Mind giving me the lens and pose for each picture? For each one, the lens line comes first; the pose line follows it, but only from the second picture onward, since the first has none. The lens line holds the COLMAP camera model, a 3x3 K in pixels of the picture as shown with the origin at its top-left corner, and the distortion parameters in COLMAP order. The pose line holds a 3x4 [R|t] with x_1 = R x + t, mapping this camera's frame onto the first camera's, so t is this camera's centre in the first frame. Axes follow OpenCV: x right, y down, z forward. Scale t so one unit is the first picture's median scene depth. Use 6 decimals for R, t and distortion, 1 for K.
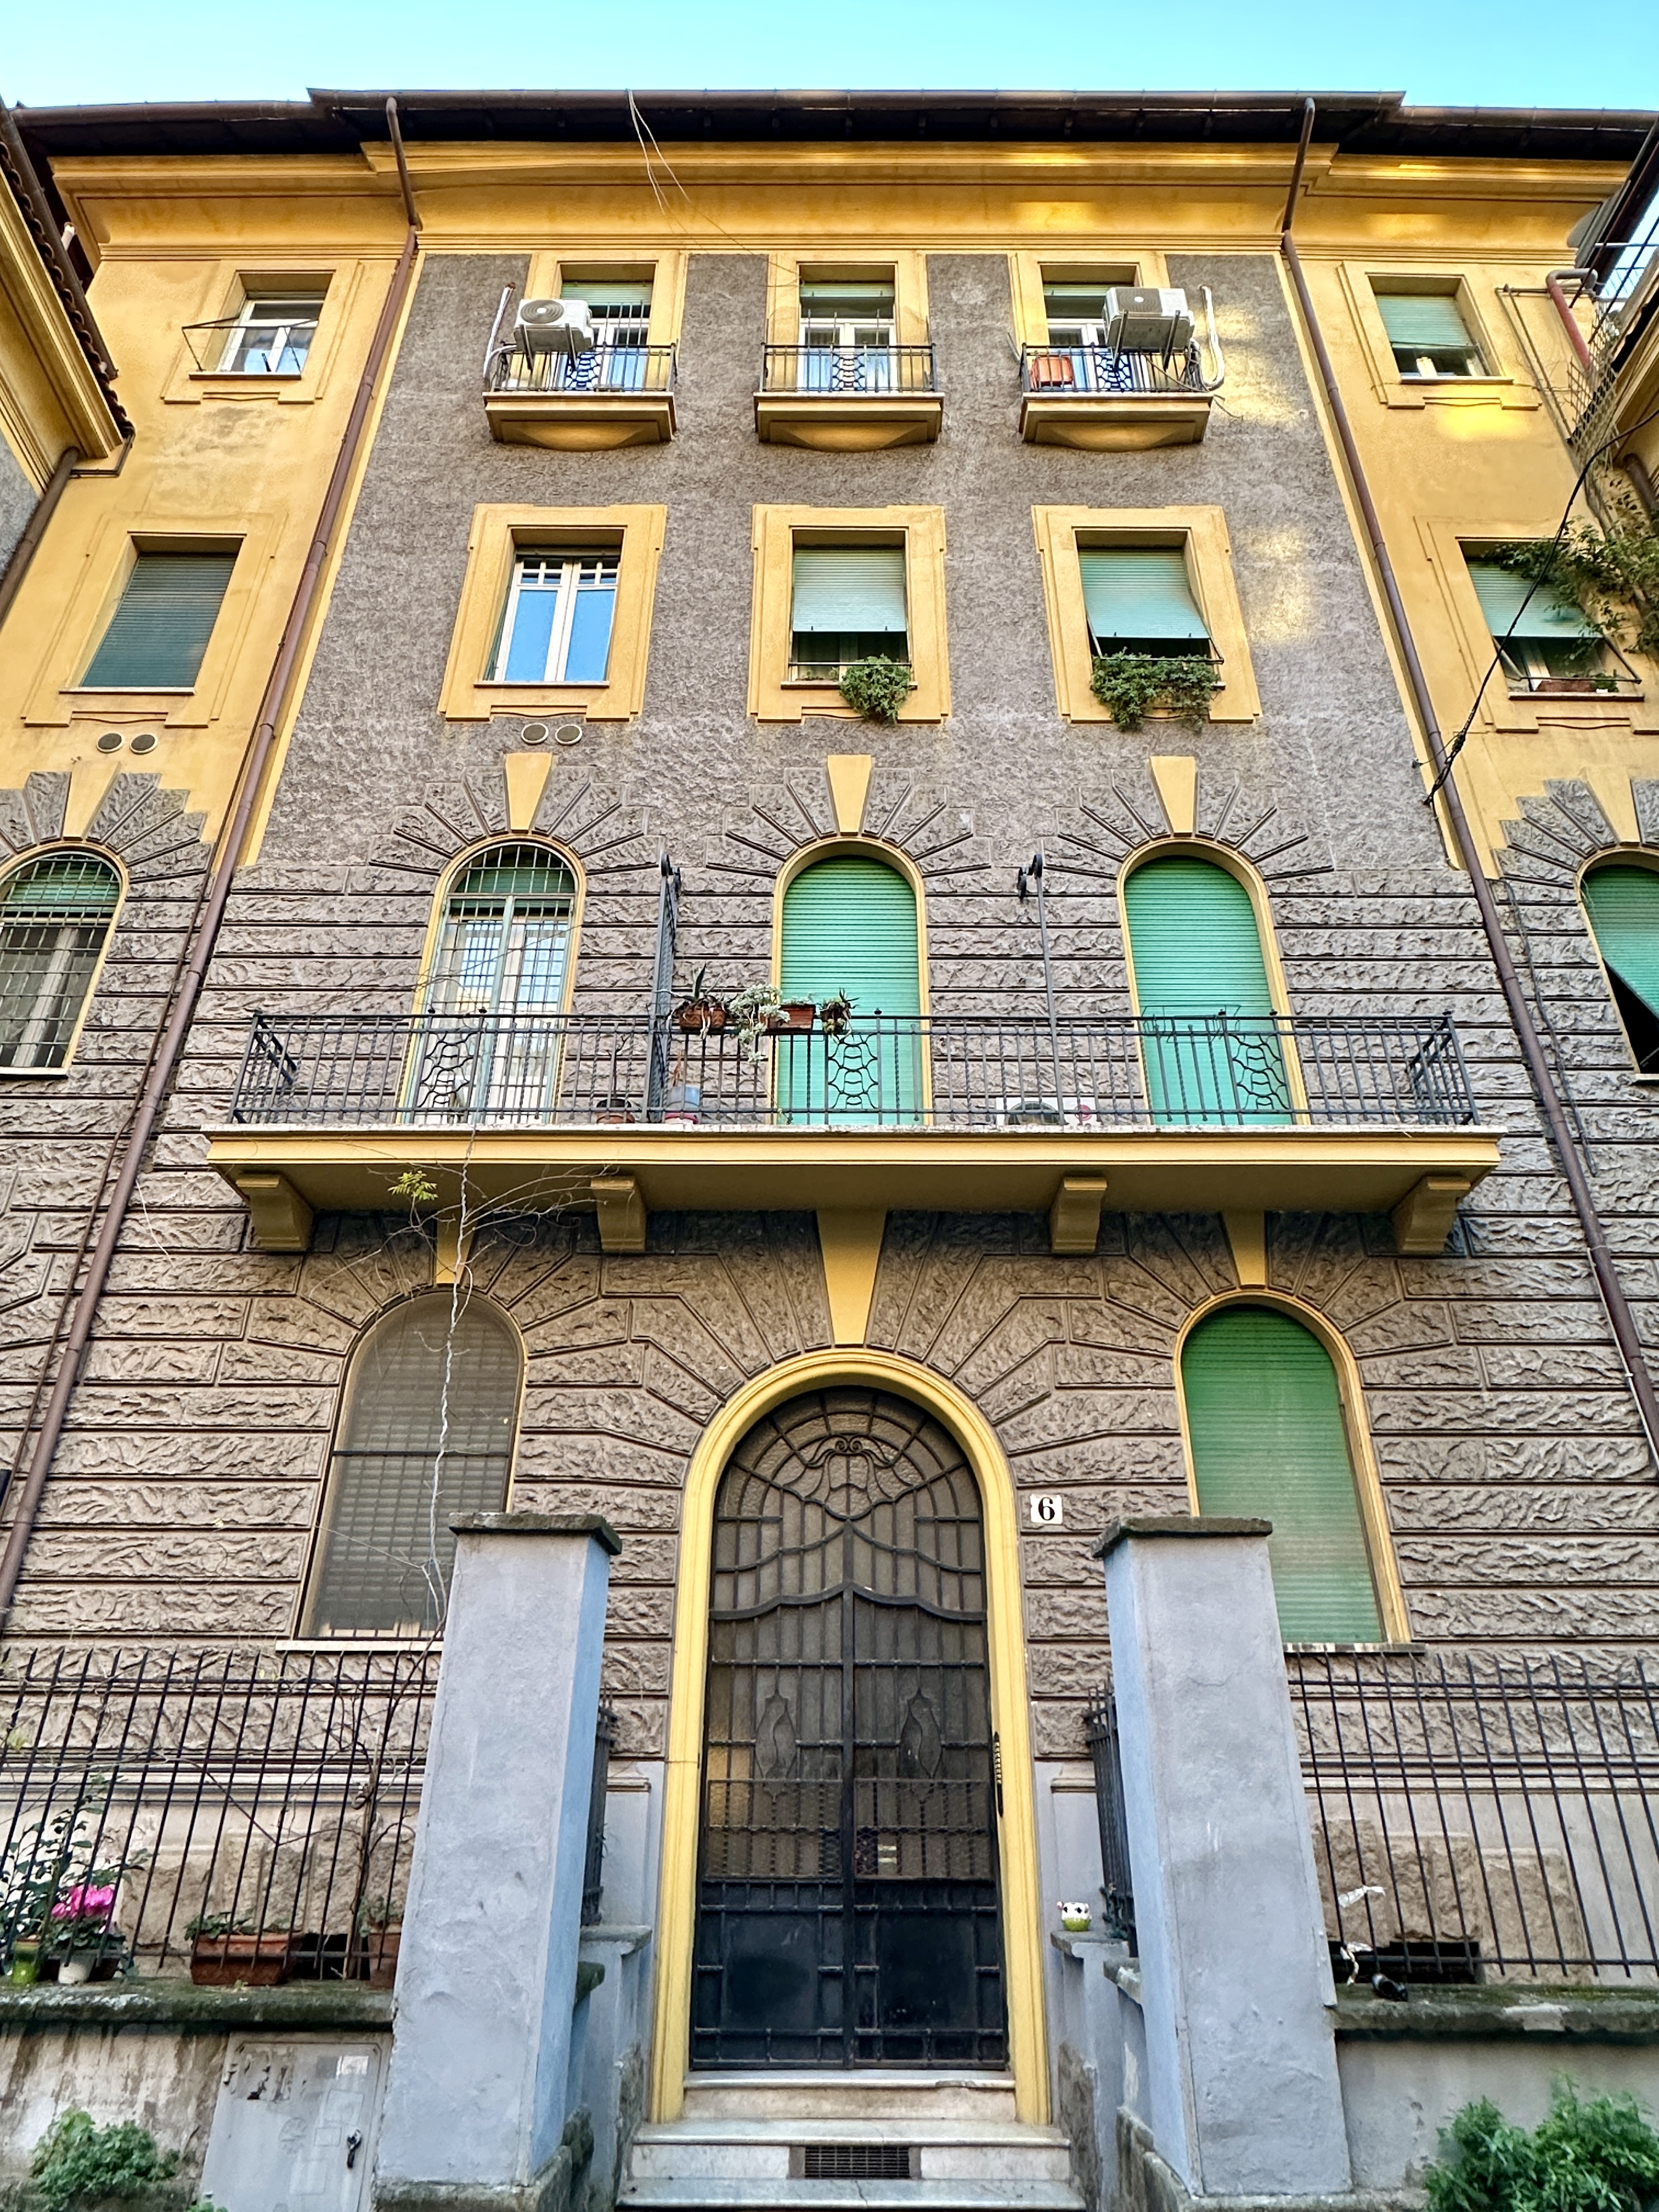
lens RADIAL K [[1298.7, 0, 829.5], [0, 1298.7, 1106.0], [0, 0, 1]] dist [0.003303, 0.002738]
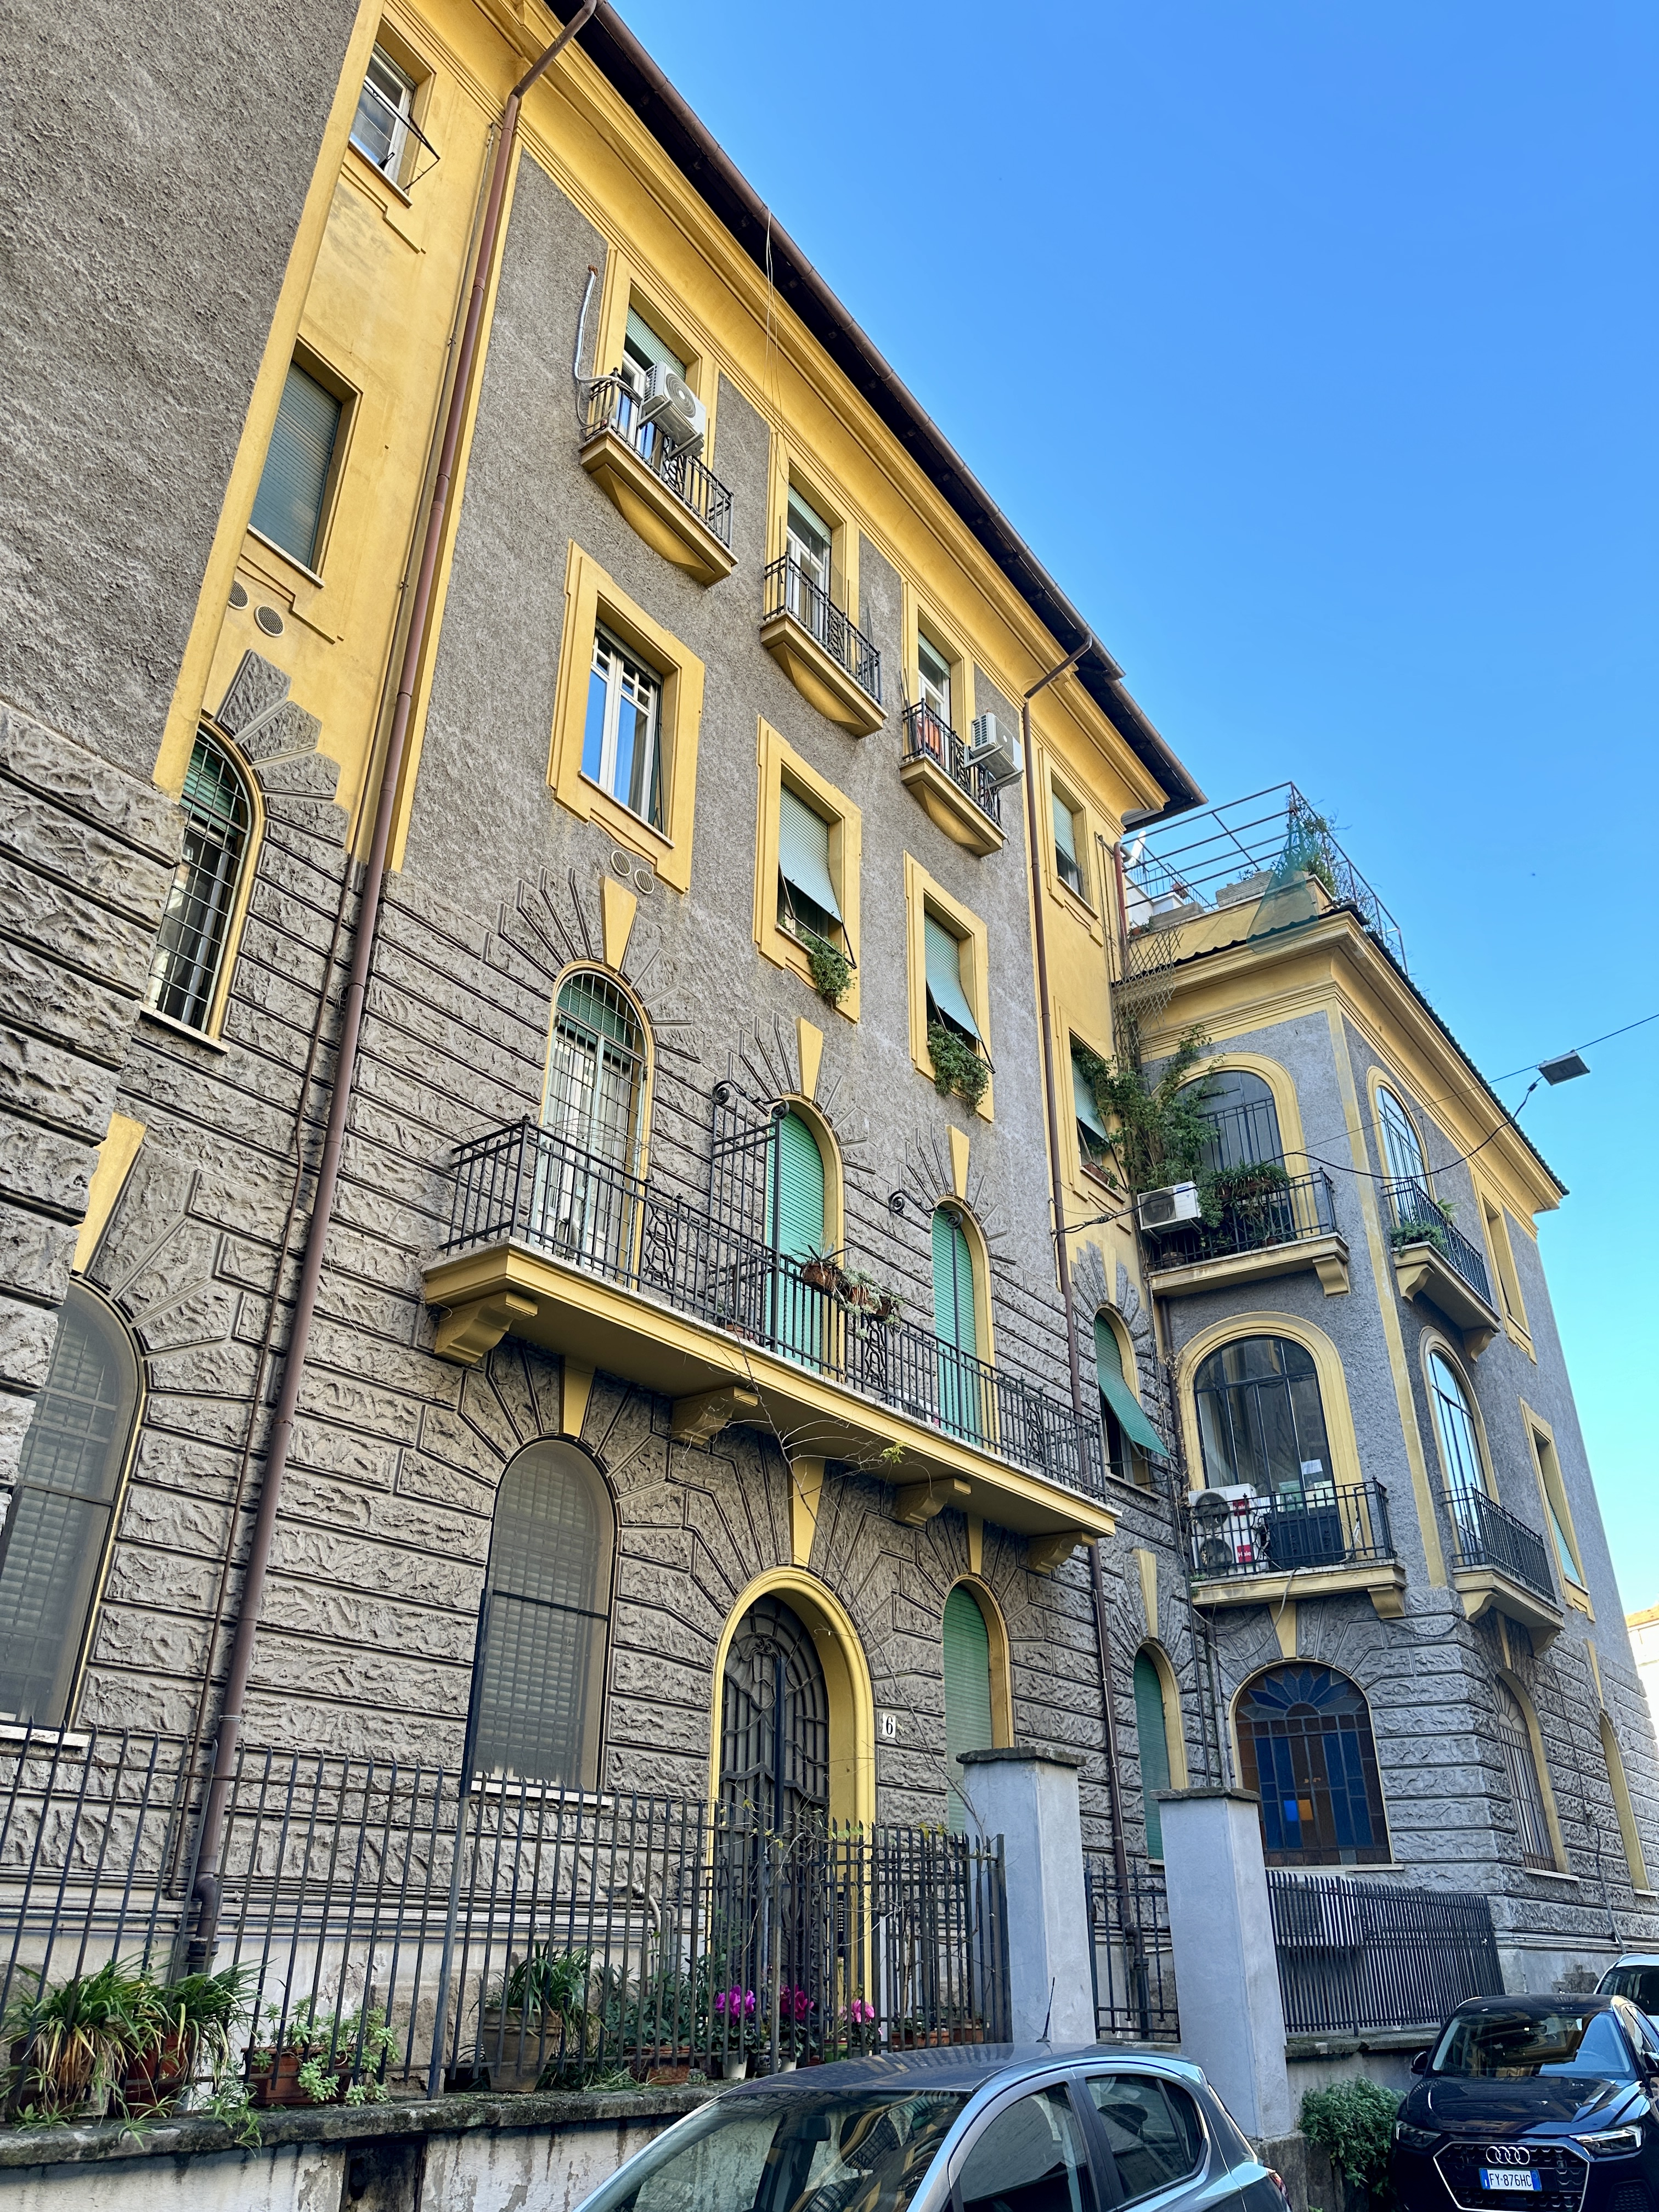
lens RADIAL K [[1555.5, 0, 829.5], [0, 1555.5, 1106.0], [0, 0, 1]] dist [0.114361, -0.163551]
pose [[0.587568, 0.386787, 0.710746, -1.183301], [-0.393402, 0.904110, -0.166793, 0.025468], [-0.707106, -0.181607, 0.683389, 0.041880]]
